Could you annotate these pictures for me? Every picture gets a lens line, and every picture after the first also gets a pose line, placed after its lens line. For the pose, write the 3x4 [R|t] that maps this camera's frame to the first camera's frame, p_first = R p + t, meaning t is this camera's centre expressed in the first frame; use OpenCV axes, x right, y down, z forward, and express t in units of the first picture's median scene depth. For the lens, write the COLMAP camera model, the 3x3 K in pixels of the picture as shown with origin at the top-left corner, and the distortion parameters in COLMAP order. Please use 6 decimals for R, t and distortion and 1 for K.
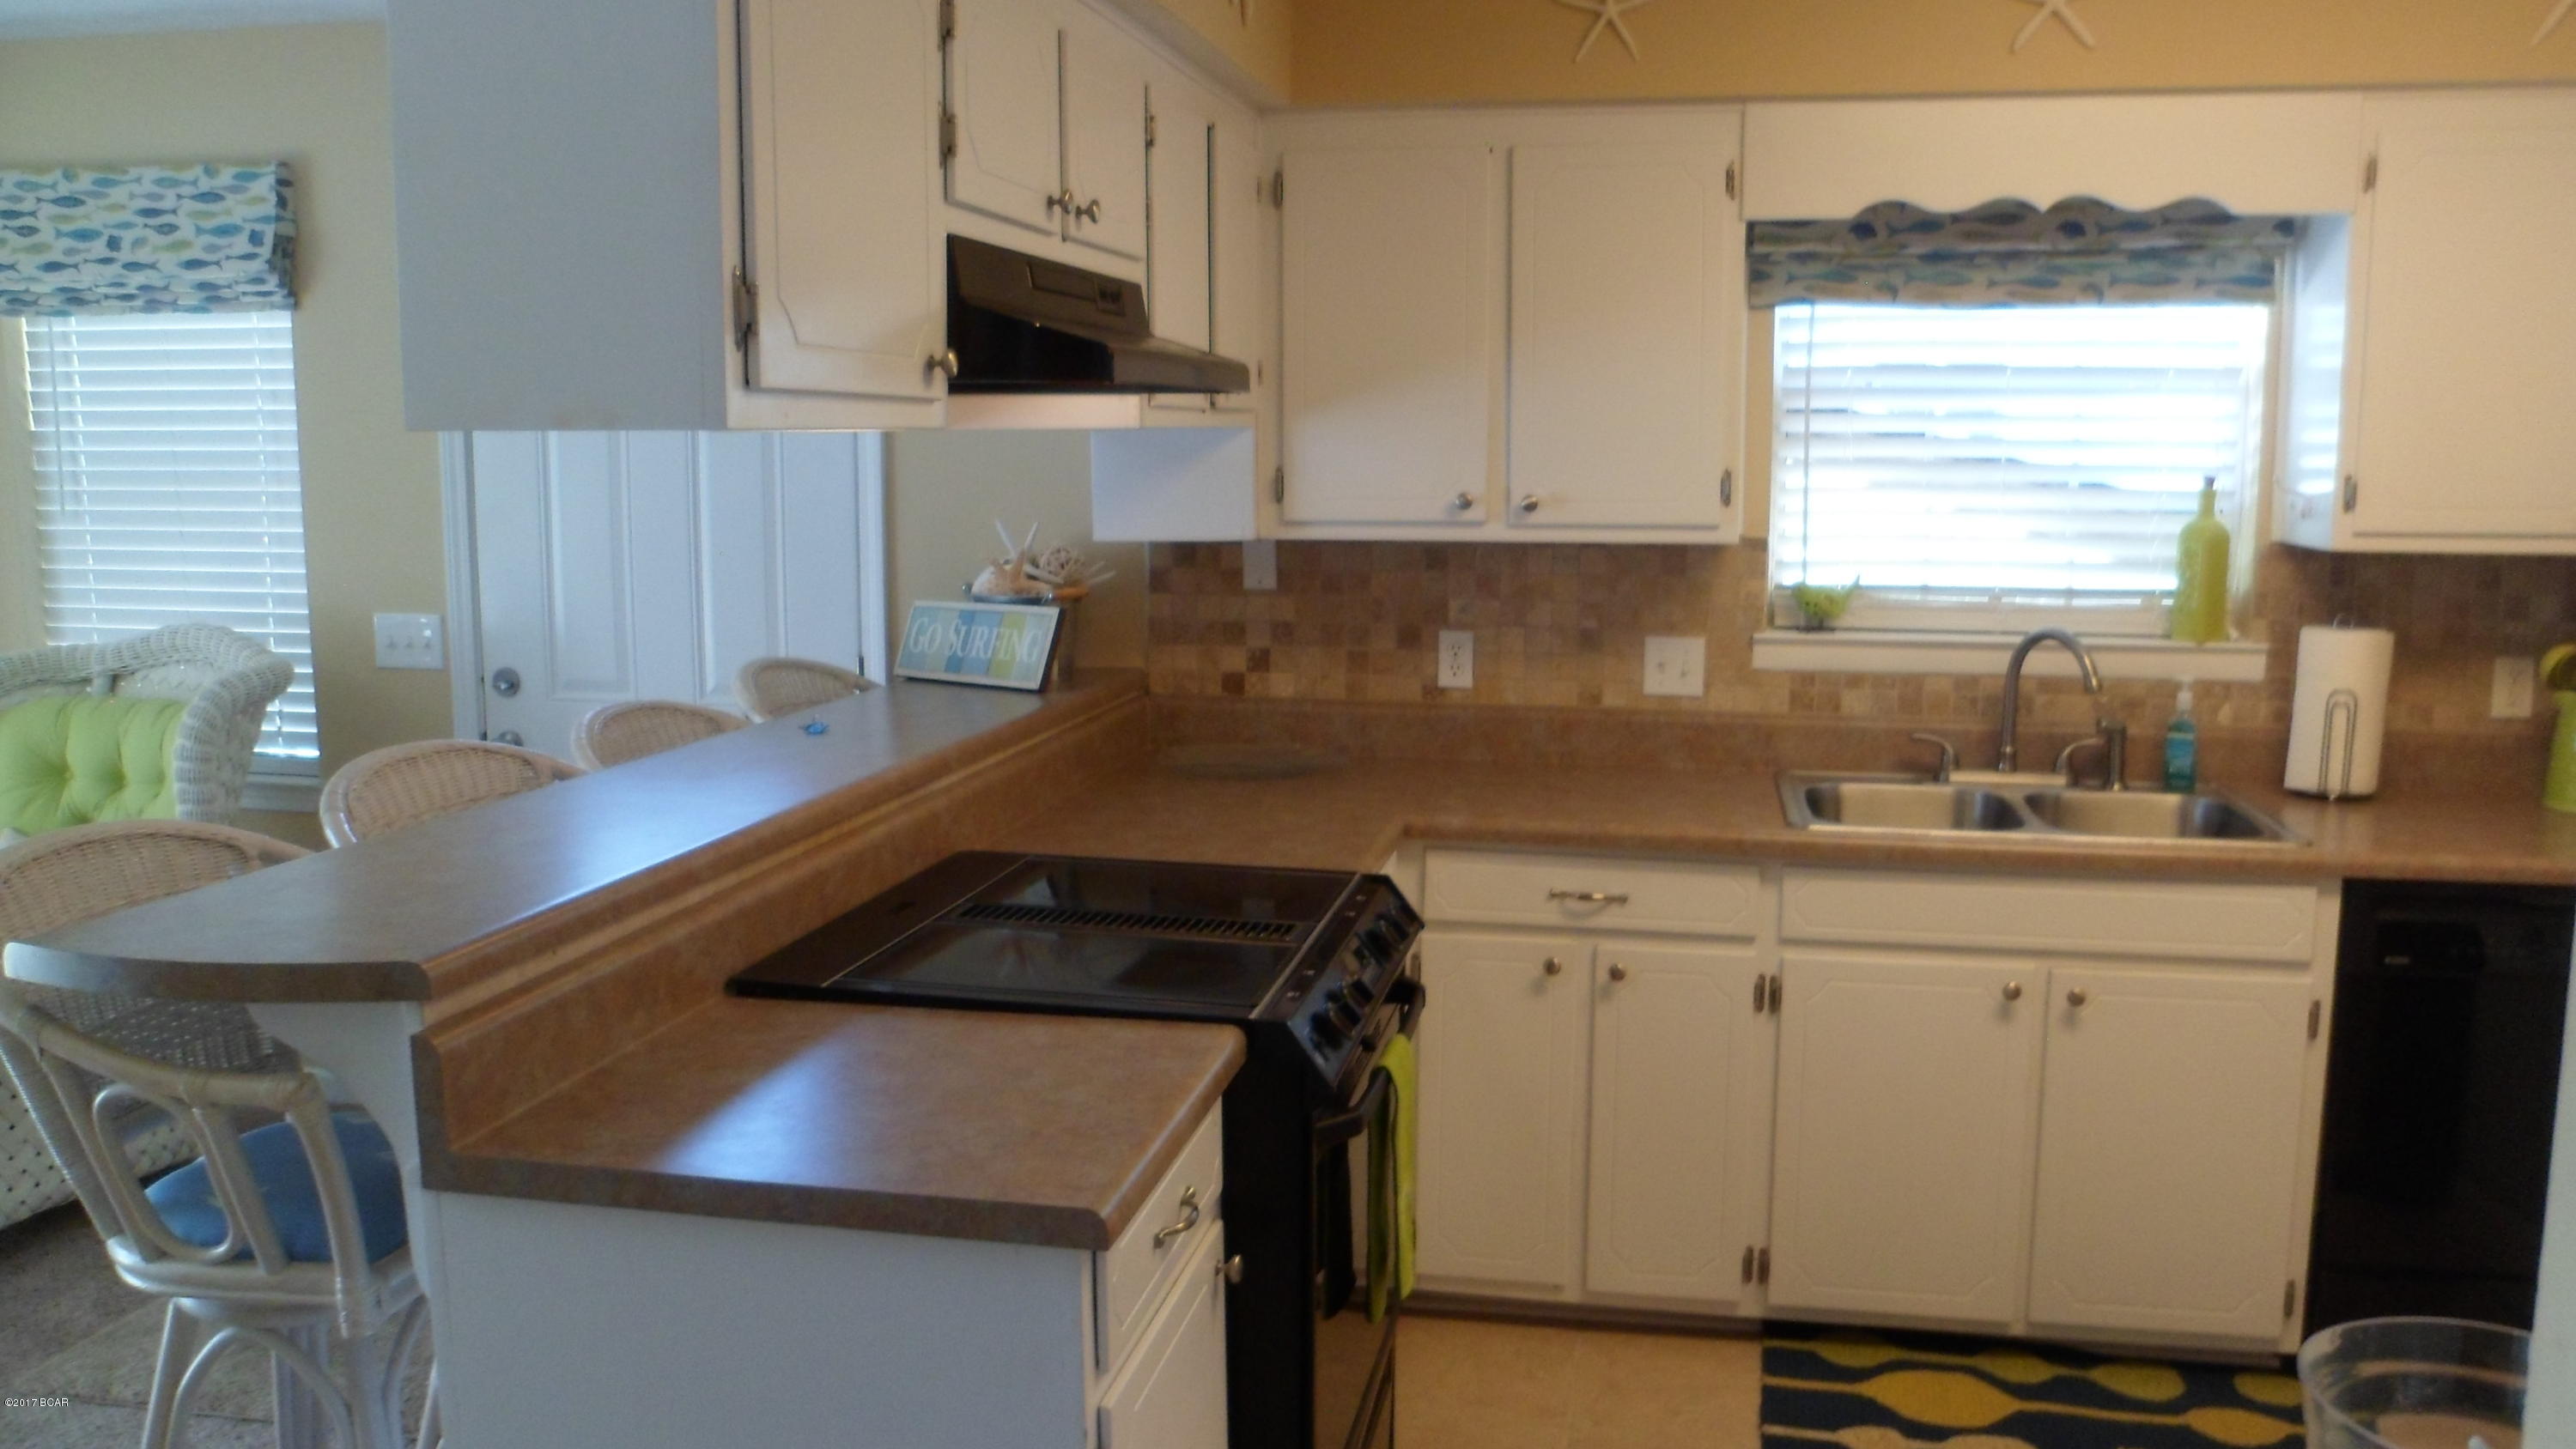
lens RADIAL K [[2013.2, 0, 1288.0], [0, 2013.2, 724.5], [0, 0, 1]] dist [-0.065708, 0.005622]
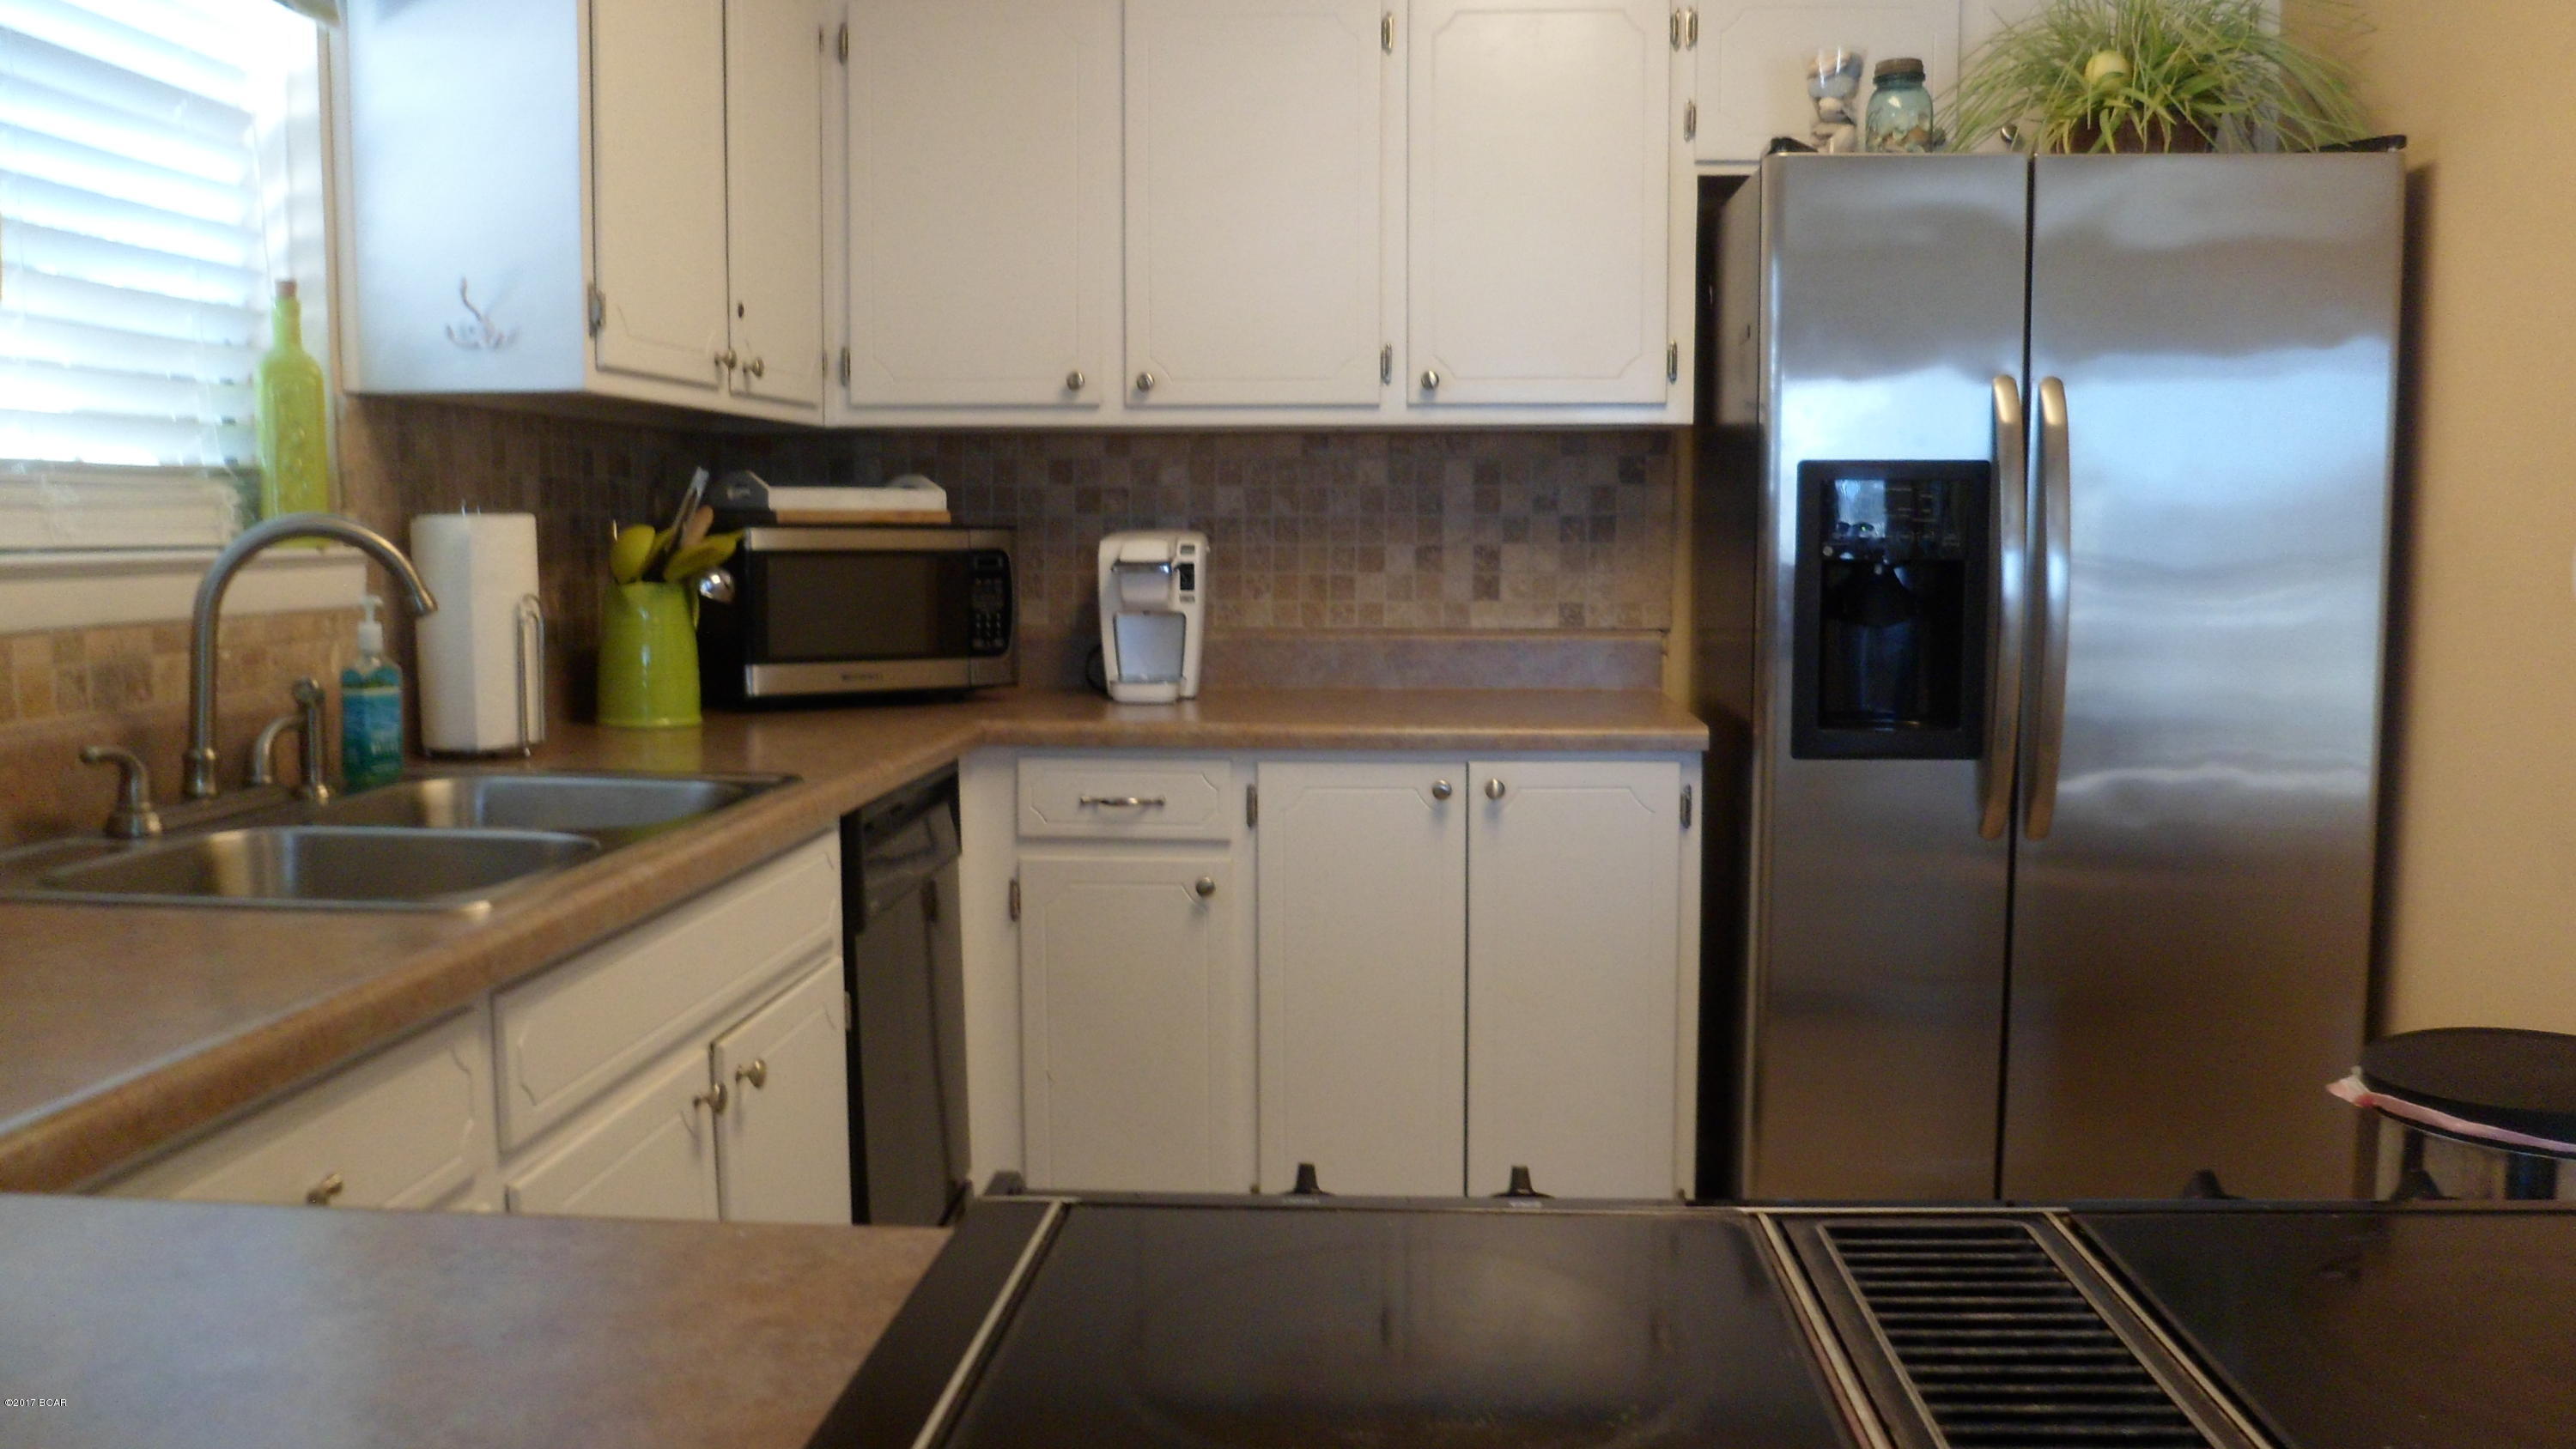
lens RADIAL K [[2055.9, 0, 1288.0], [0, 2055.9, 724.5], [0, 0, 1]] dist [-0.062385, 0.010090]
pose [[-0.125264, -0.097314, 0.987339, -0.212435], [0.138927, 0.983652, 0.114577, -0.017121], [-0.982348, 0.151520, -0.109697, 0.767272]]
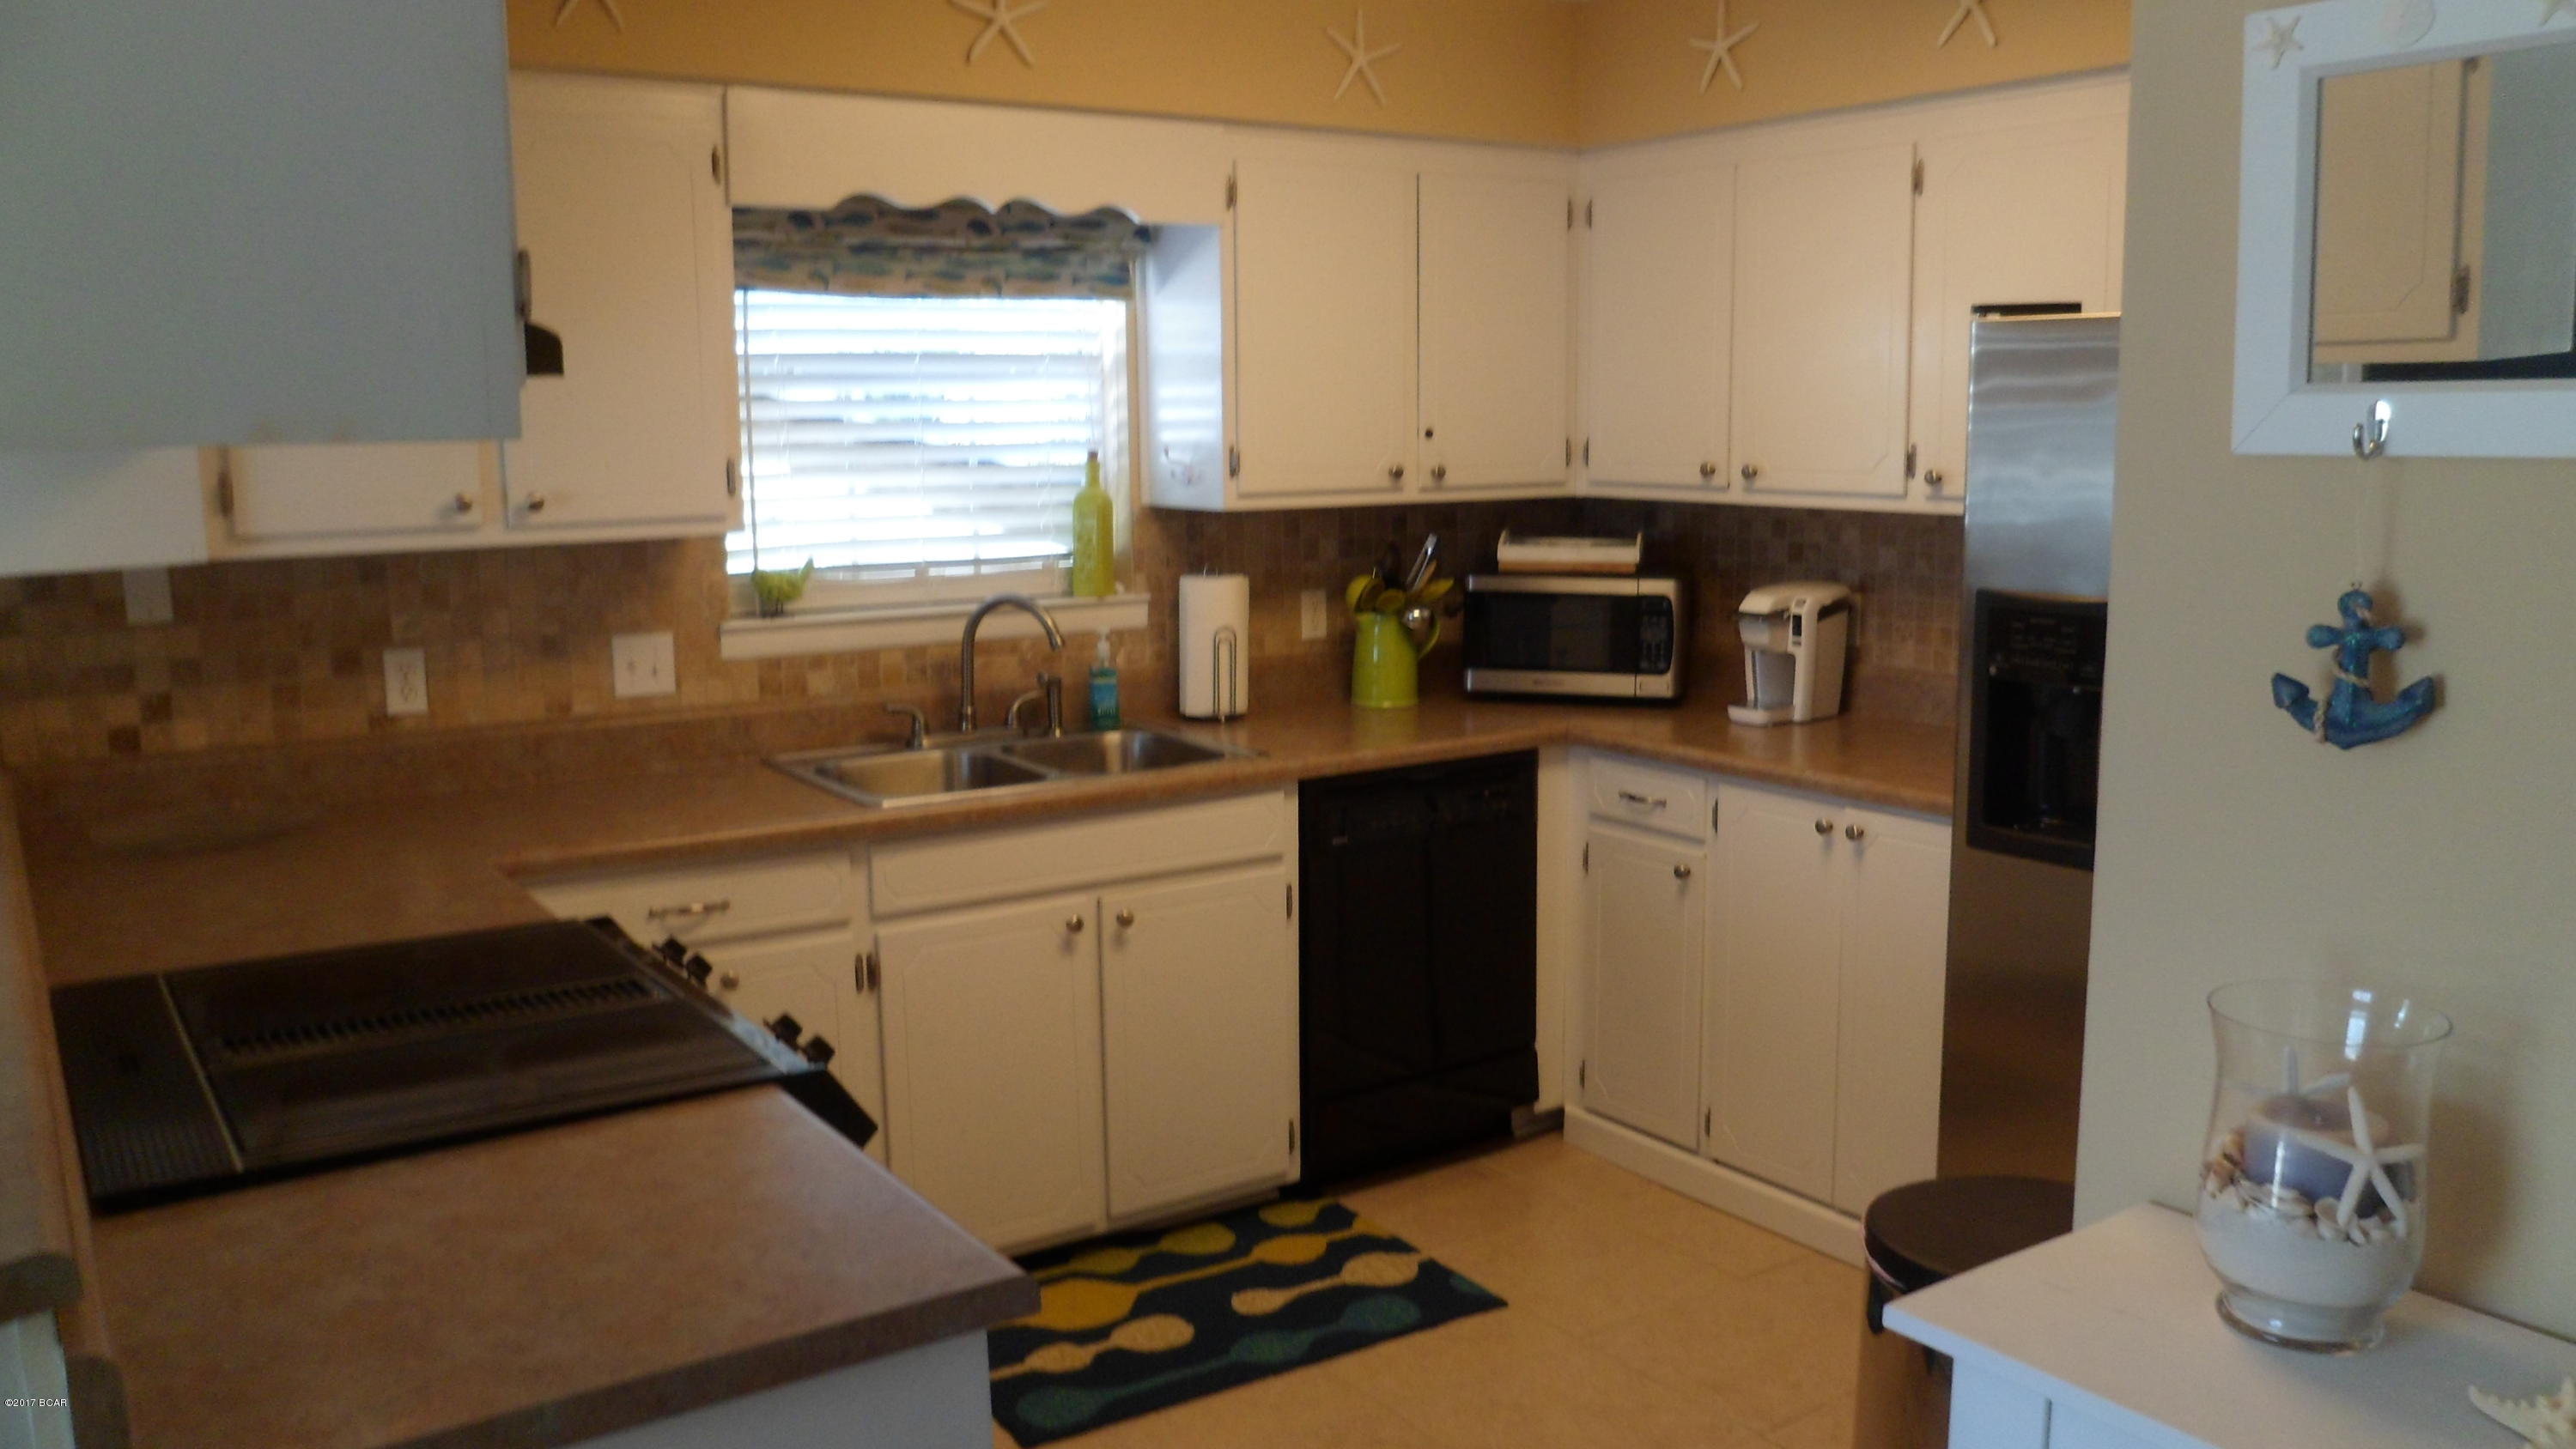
lens RADIAL K [[2013.2, 0, 1288.0], [0, 2013.2, 724.5], [0, 0, 1]] dist [-0.065708, 0.005622]
pose [[0.702579, -0.116375, 0.702025, -0.277881], [0.109752, 0.992454, 0.054681, -0.020188], [-0.703091, 0.038631, 0.710050, 0.109820]]
